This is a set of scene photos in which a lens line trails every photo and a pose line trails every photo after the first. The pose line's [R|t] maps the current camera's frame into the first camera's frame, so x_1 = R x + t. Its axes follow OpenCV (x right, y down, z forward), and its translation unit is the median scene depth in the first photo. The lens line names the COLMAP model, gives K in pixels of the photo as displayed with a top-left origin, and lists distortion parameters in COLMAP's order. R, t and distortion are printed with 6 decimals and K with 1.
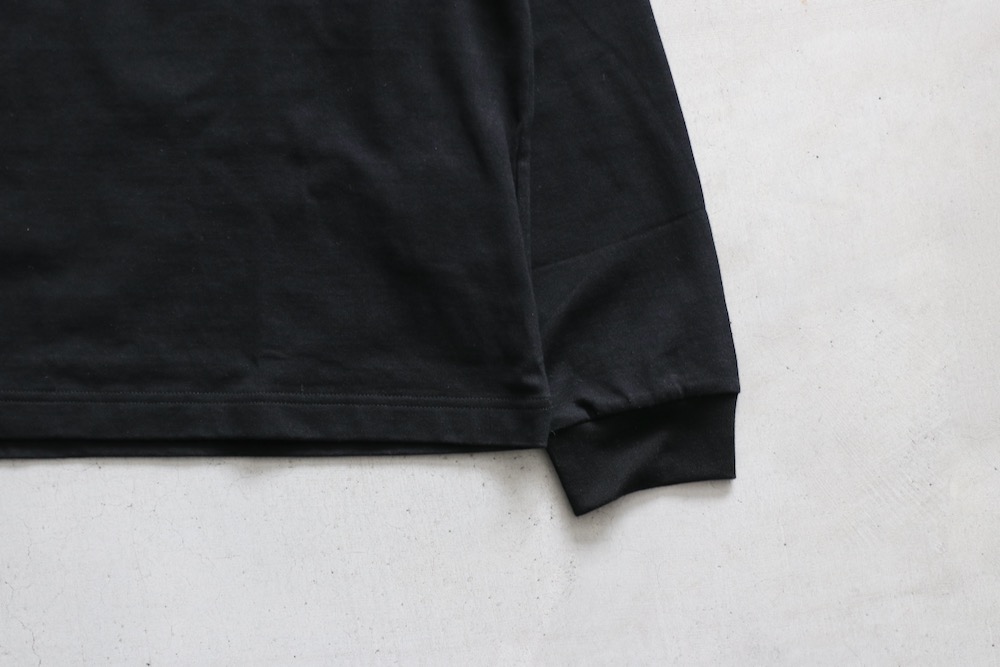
lens RADIAL K [[1332.5, 0, 500.0], [0, 1332.5, 333.5], [0, 0, 1]] dist [-0.102277, 0.028953]
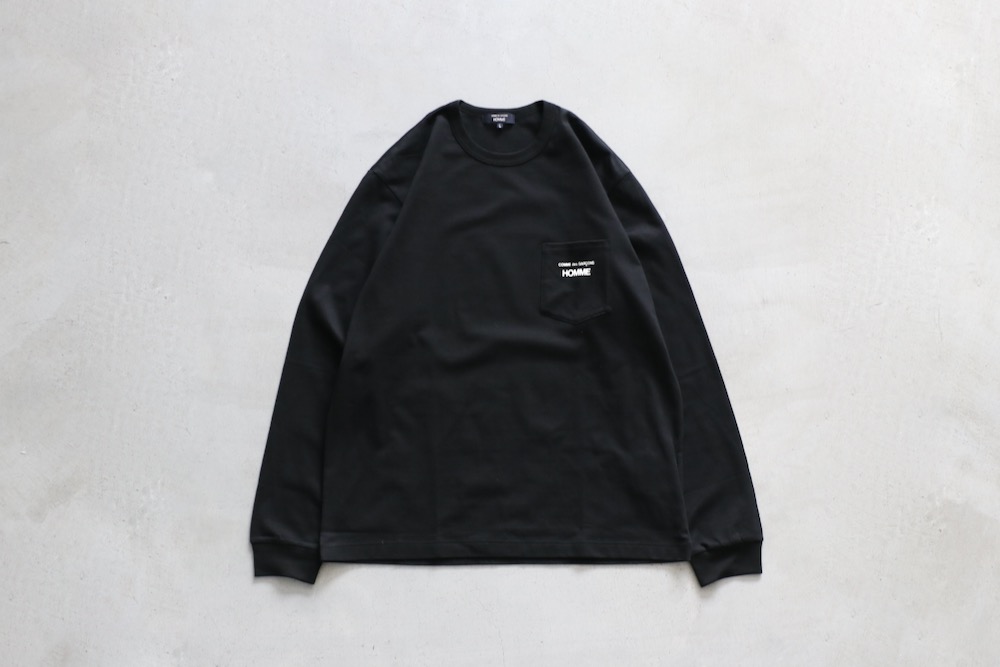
lens RADIAL K [[1328.5, 0, 500.0], [0, 1328.5, 333.5], [0, 0, 1]] dist [-0.109039, 0.007280]
pose [[0.997073, -0.007585, -0.076078, -0.139853], [-0.002353, 0.991550, -0.129700, -0.022425], [0.076419, 0.129499, 0.988630, -1.706932]]
